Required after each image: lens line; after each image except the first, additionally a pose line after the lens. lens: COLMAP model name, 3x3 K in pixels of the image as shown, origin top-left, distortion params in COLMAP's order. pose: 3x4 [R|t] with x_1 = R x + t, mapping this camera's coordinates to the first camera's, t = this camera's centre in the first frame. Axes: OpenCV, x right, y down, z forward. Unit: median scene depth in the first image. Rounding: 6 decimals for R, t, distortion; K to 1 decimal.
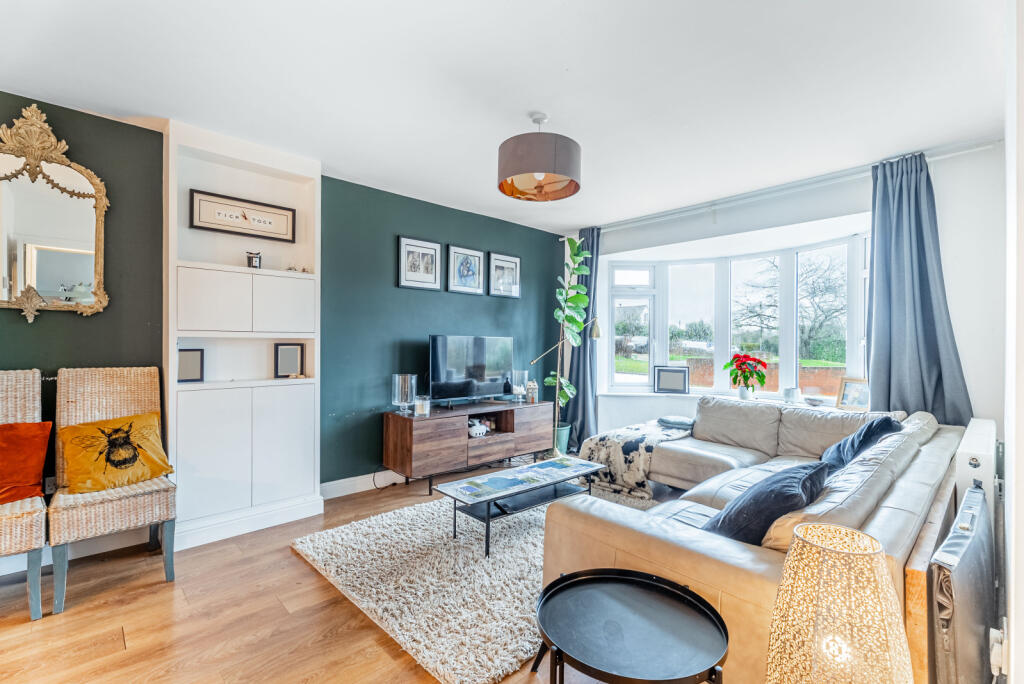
lens RADIAL K [[463.0, 0, 515.5], [0, 463.0, 343.2], [0, 0, 1]] dist [0.000748, -0.000712]
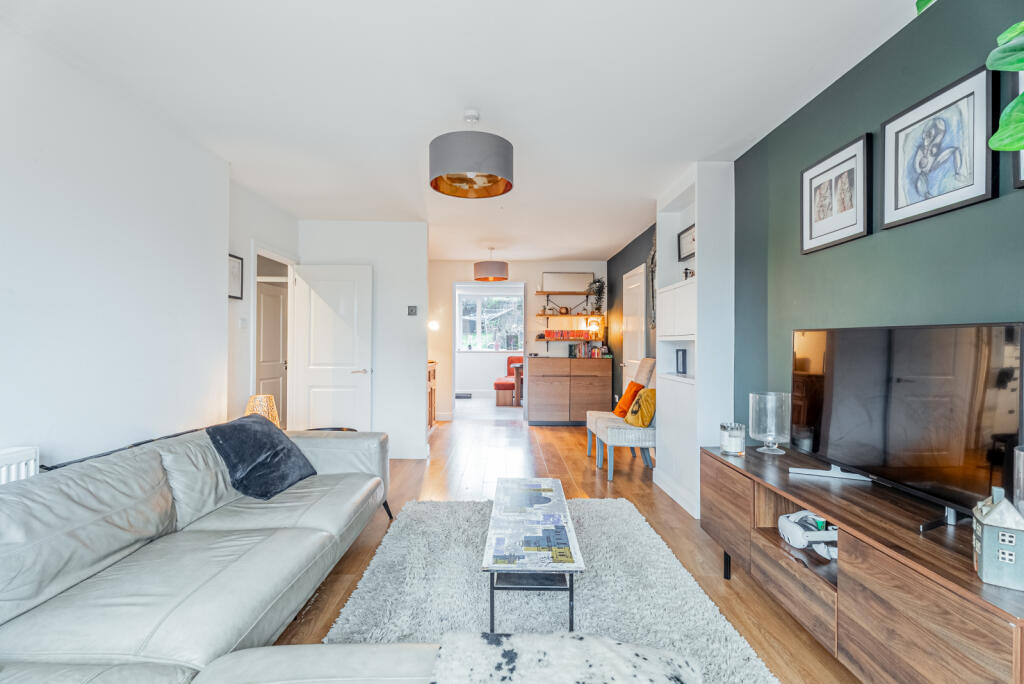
lens RADIAL K [[463.0, 0, 516.4], [0, 463.0, 340.5], [0, 0, 1]] dist [0.000748, -0.000712]
pose [[-0.678754, -0.014422, -0.734225, 0.452758], [-0.009604, 0.999896, -0.010762, 0.005079], [0.734303, -0.000253, -0.678821, 1.115685]]
